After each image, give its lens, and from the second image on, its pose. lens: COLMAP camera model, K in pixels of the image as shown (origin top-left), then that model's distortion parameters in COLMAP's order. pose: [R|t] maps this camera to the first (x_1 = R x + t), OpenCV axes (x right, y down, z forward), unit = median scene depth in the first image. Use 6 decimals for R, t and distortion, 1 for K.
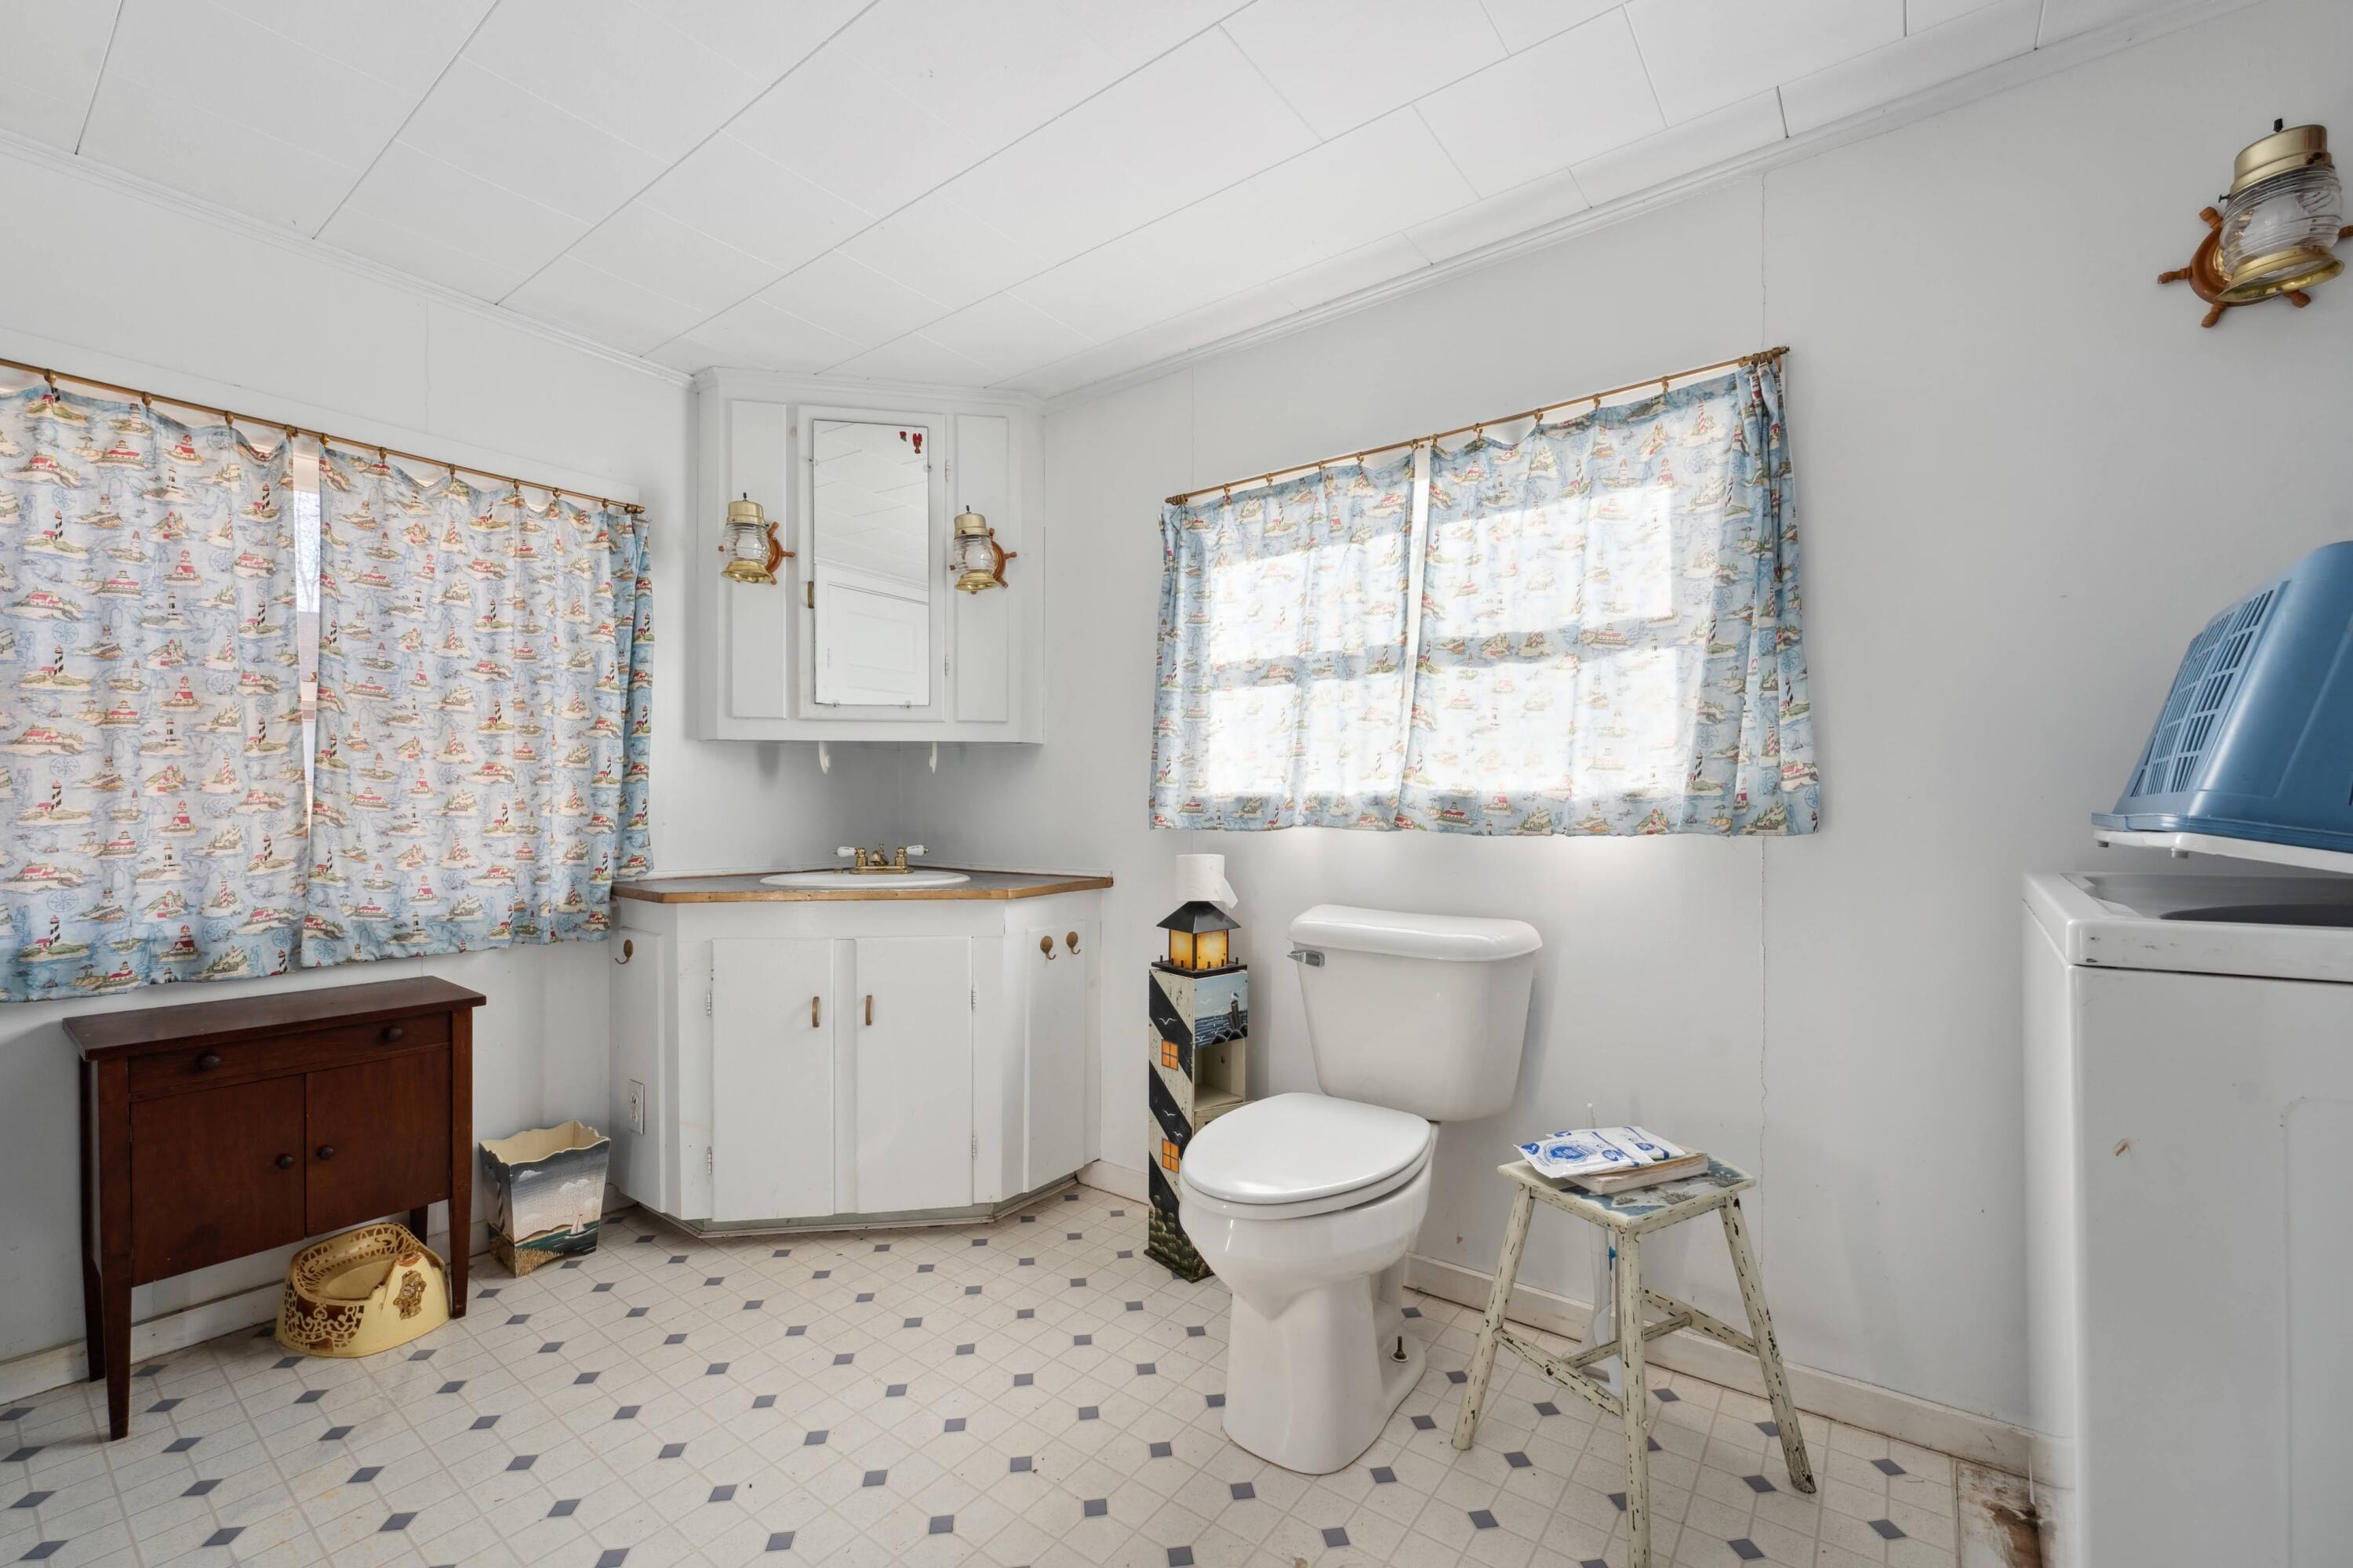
lens RADIAL K [[949.8, 0, 1174.8], [0, 949.8, 774.9], [0, 0, 1]] dist [-0.000639, -0.000329]
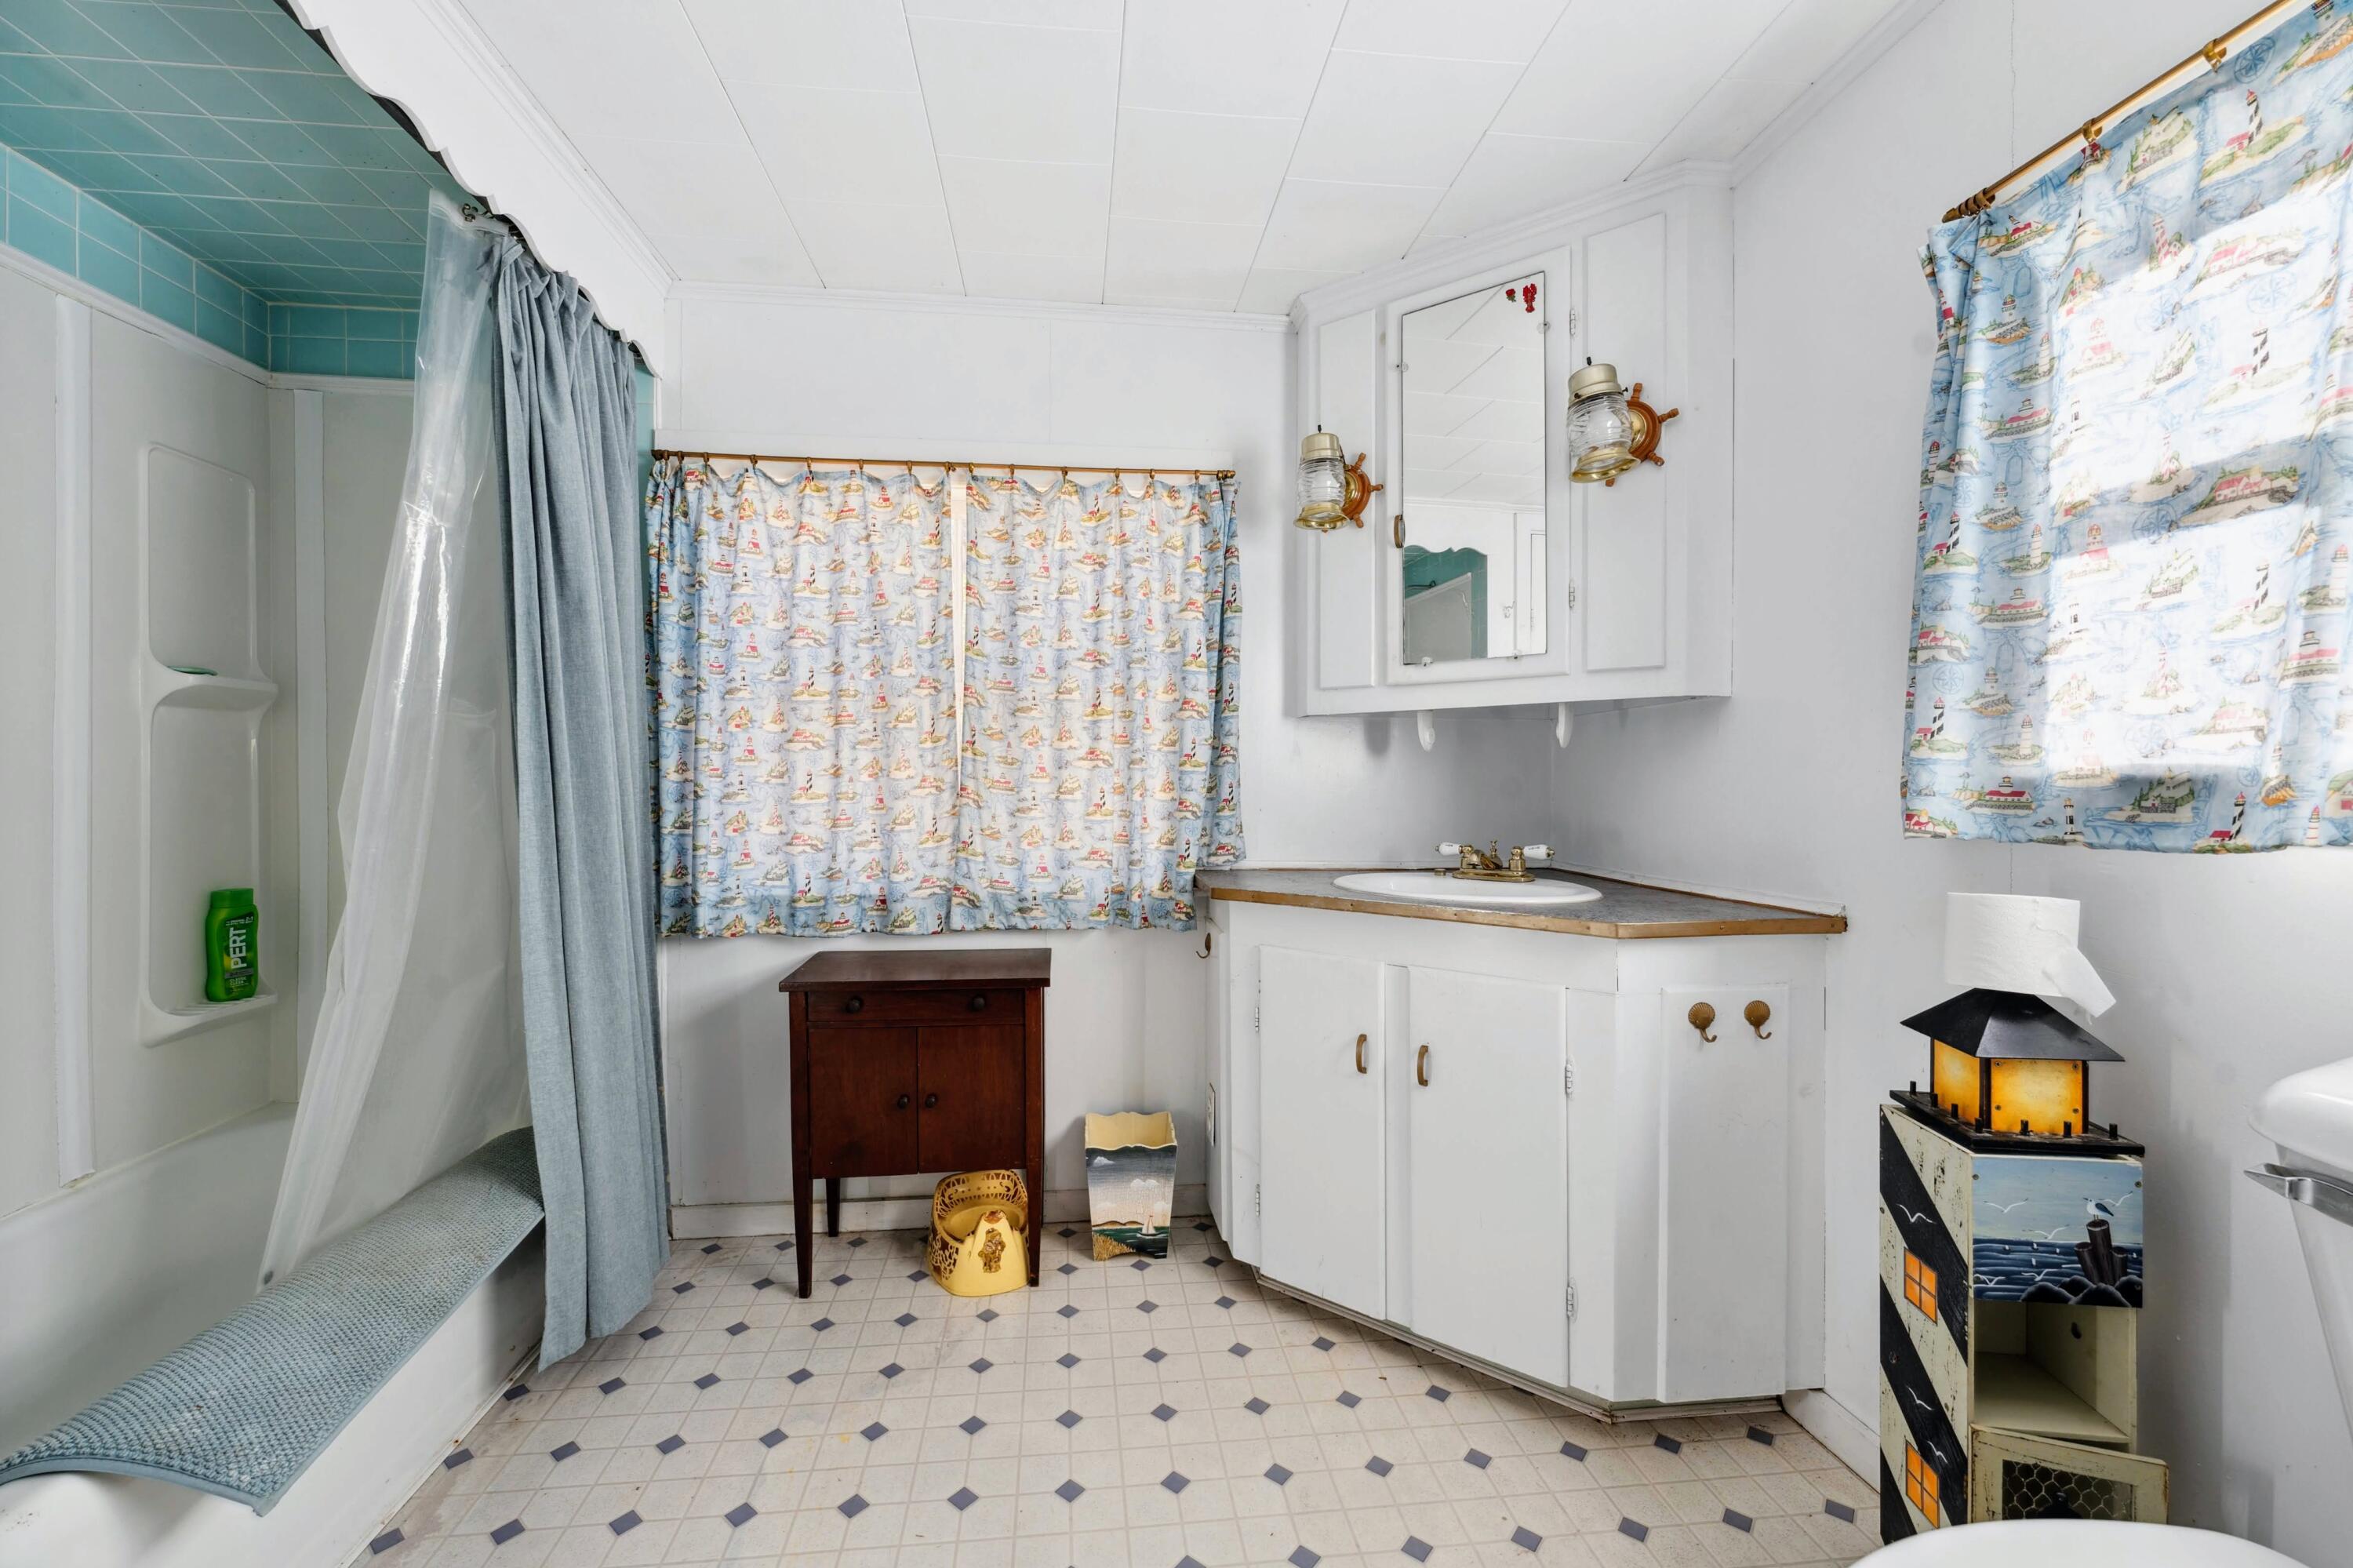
lens RADIAL K [[949.8, 0, 1174.8], [0, 949.8, 774.9], [0, 0, 1]] dist [-0.000639, -0.000329]
pose [[0.683794, -0.007727, -0.729634, 0.092107], [0.020383, 0.999756, 0.008514, 0.009430], [0.729390, -0.020694, 0.683785, 0.359508]]
